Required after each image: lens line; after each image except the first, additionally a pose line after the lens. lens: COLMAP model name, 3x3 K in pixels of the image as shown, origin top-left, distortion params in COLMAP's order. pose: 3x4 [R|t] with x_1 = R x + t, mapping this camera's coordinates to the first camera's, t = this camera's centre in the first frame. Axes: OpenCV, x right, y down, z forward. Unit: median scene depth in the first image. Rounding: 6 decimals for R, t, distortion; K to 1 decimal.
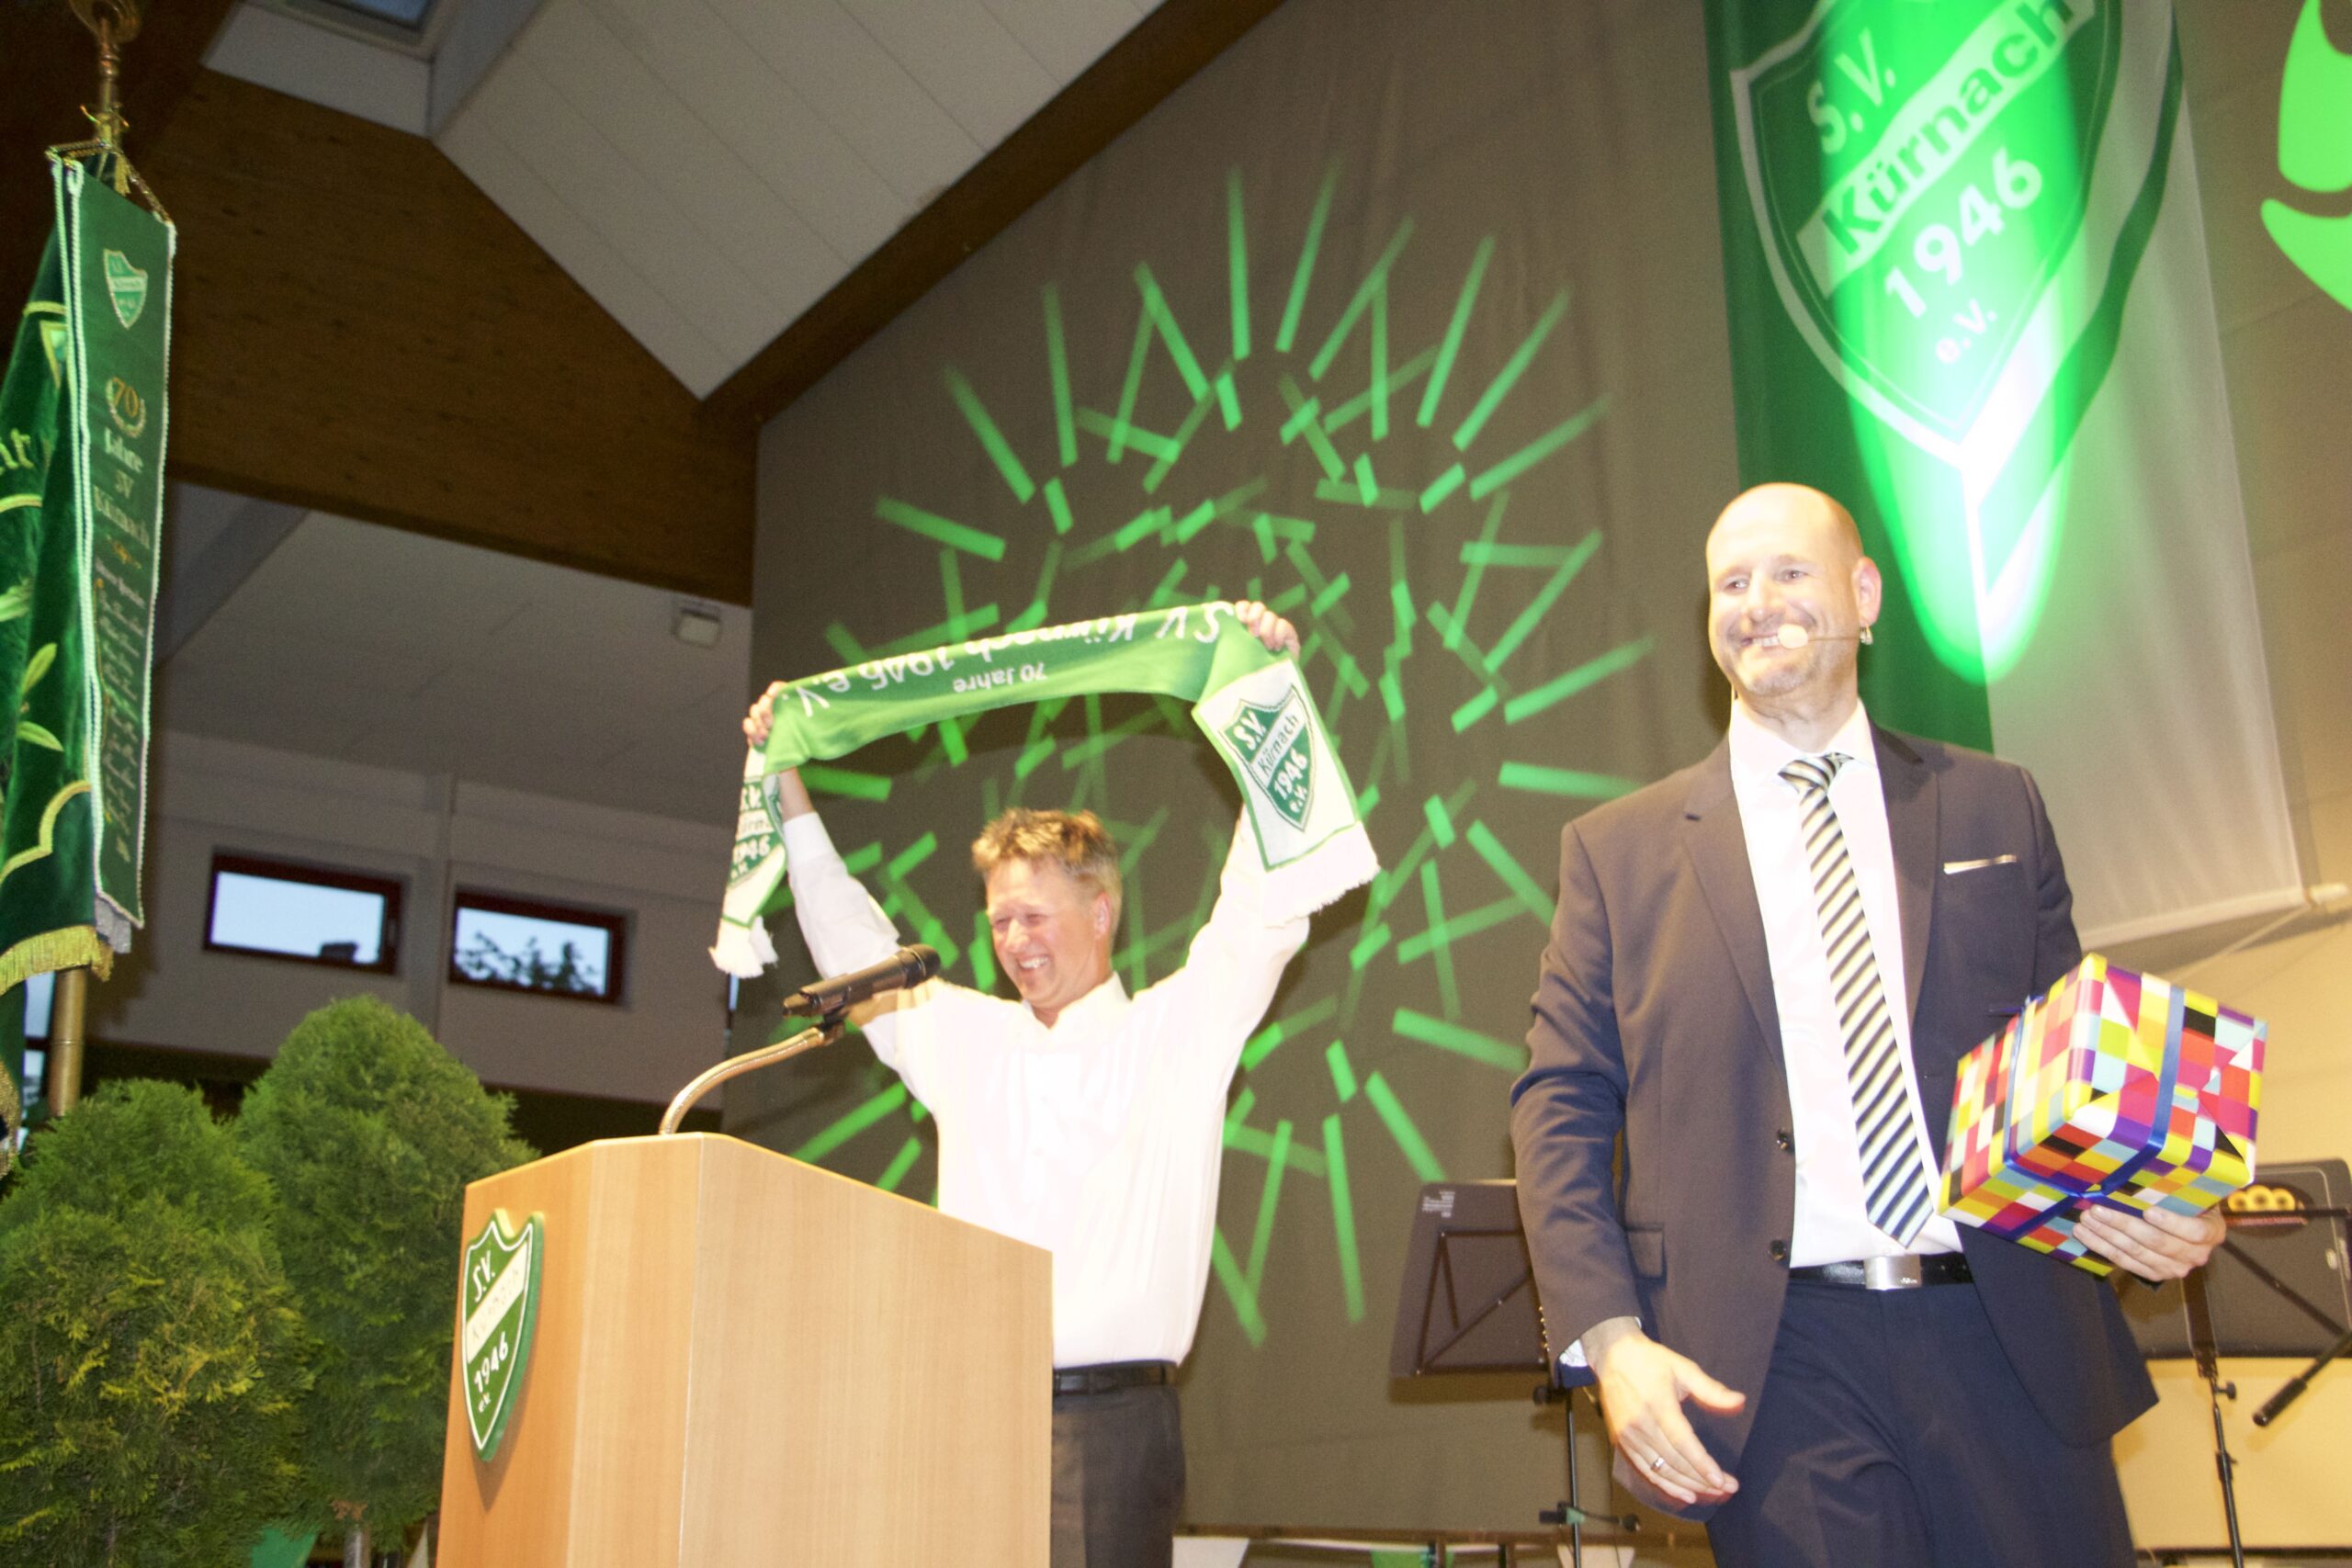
lens RADIAL K [[2719.5, 0, 1175.0], [0, 2719.5, 794.6], [0, 0, 1]] dist [-0.085017, 0.407380]
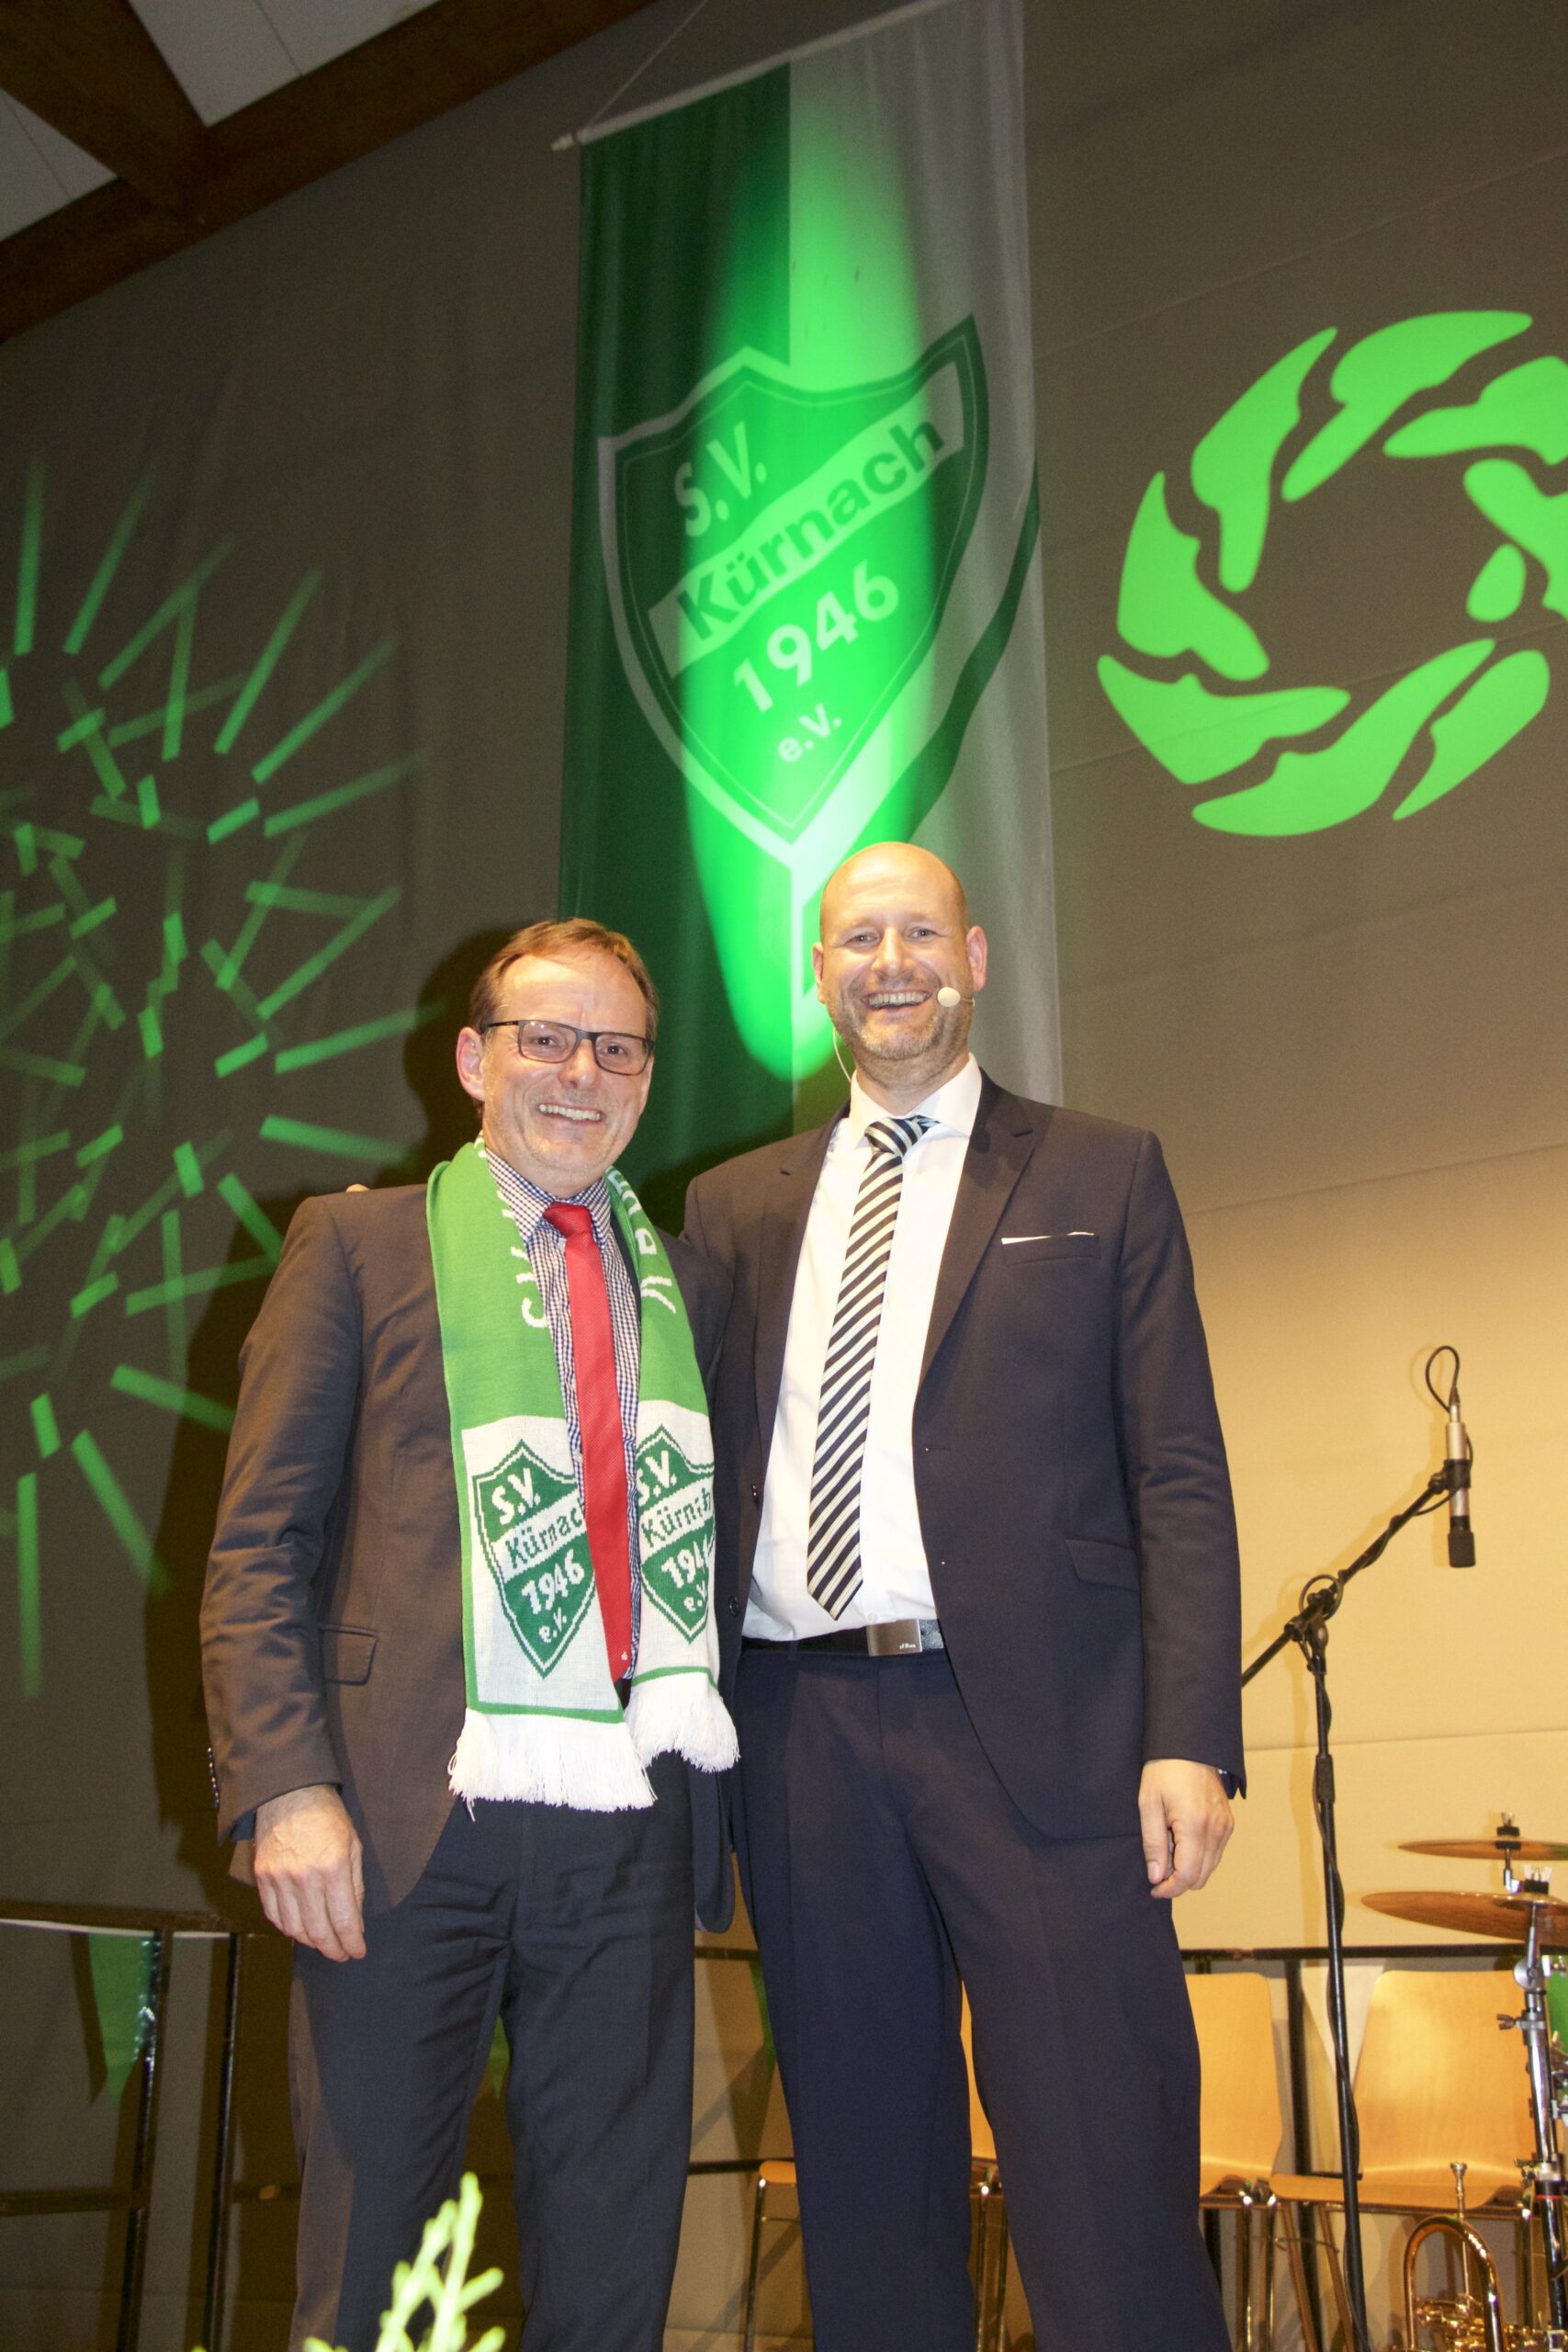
lens RADIAL K [[2618.3, 0, 792.1], [0, 2618.3, 1235.1], [0, 0, 1]] dist [-0.084325, 0.320471]
pose [[0.927598, 0.121657, 0.353215, -0.024141], [-0.120687, 0.992379, -0.024859, 0.029320], [-0.353547, -0.019570, 0.935212, 0.083505]]
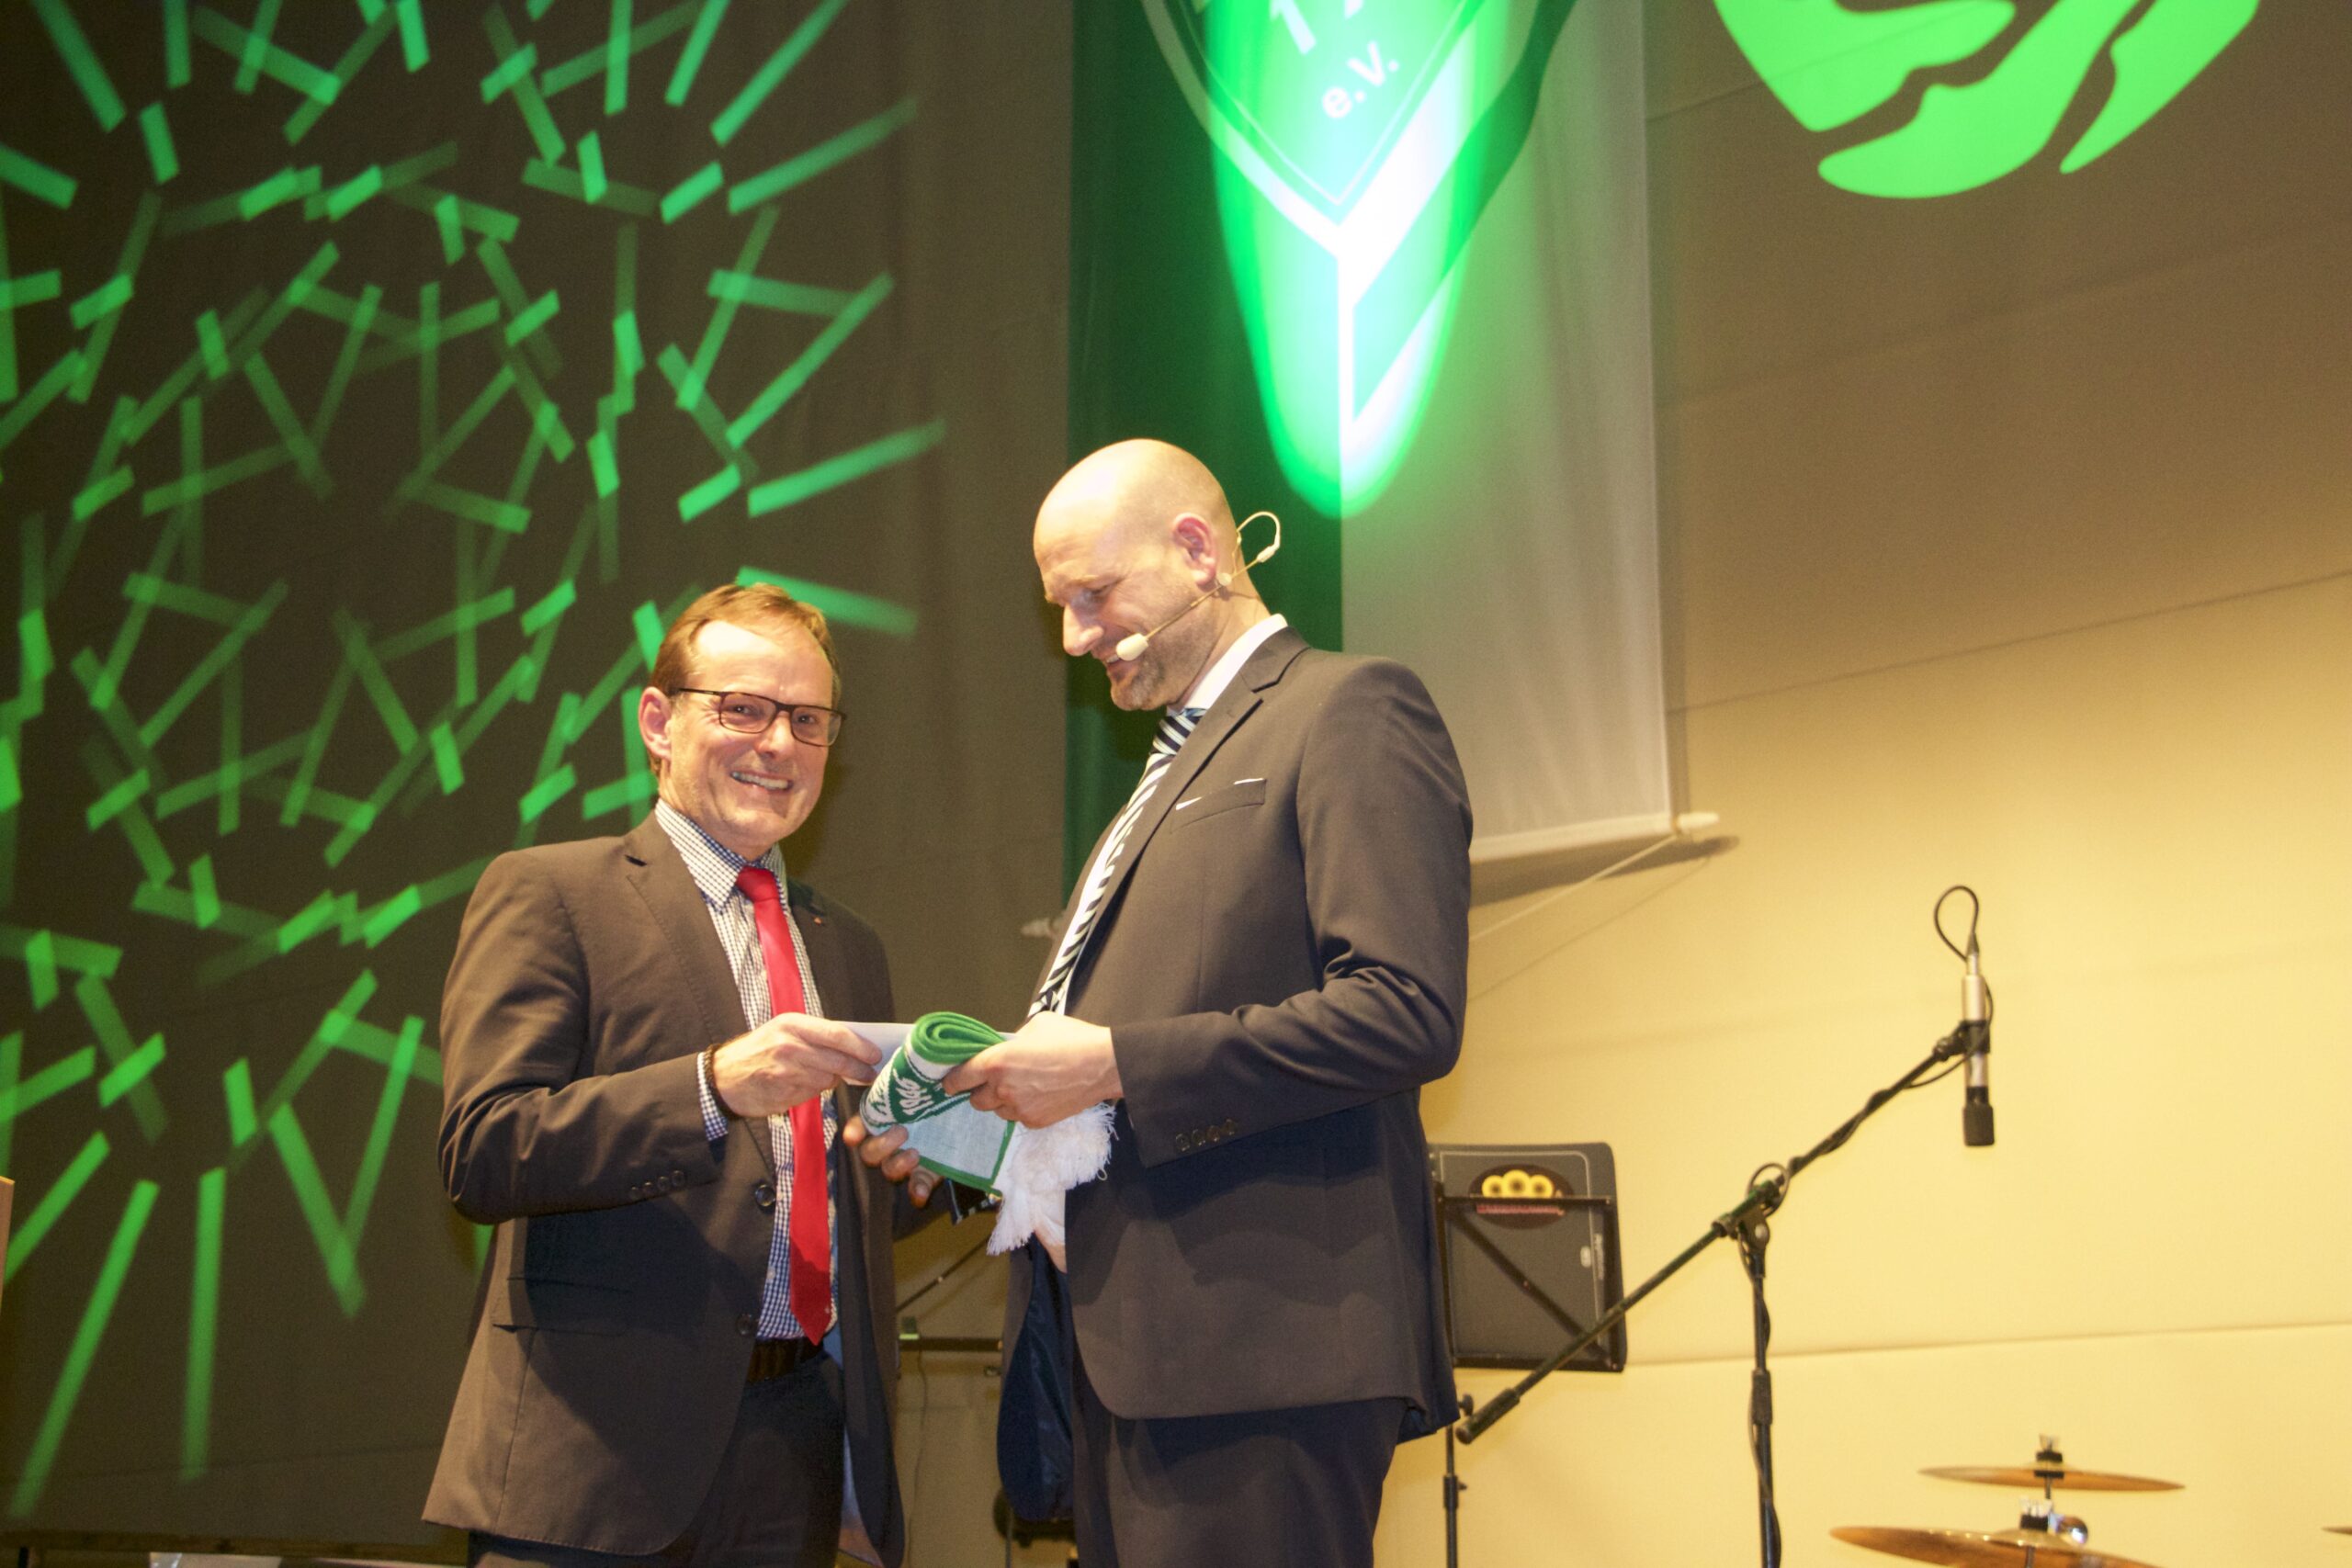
lens RADIAL K [[3831.2, 0, 1184.6], [0, 3831.2, 775.8], [0, 0, 1]] dist [0.044901, 0.928642]
pose [[0.973319, 0.073538, 0.217353, 0.012241], [-0.085457, 0.995282, 0.045942, -0.013119], [-0.212949, -0.063290, 0.975011, -0.075409]]
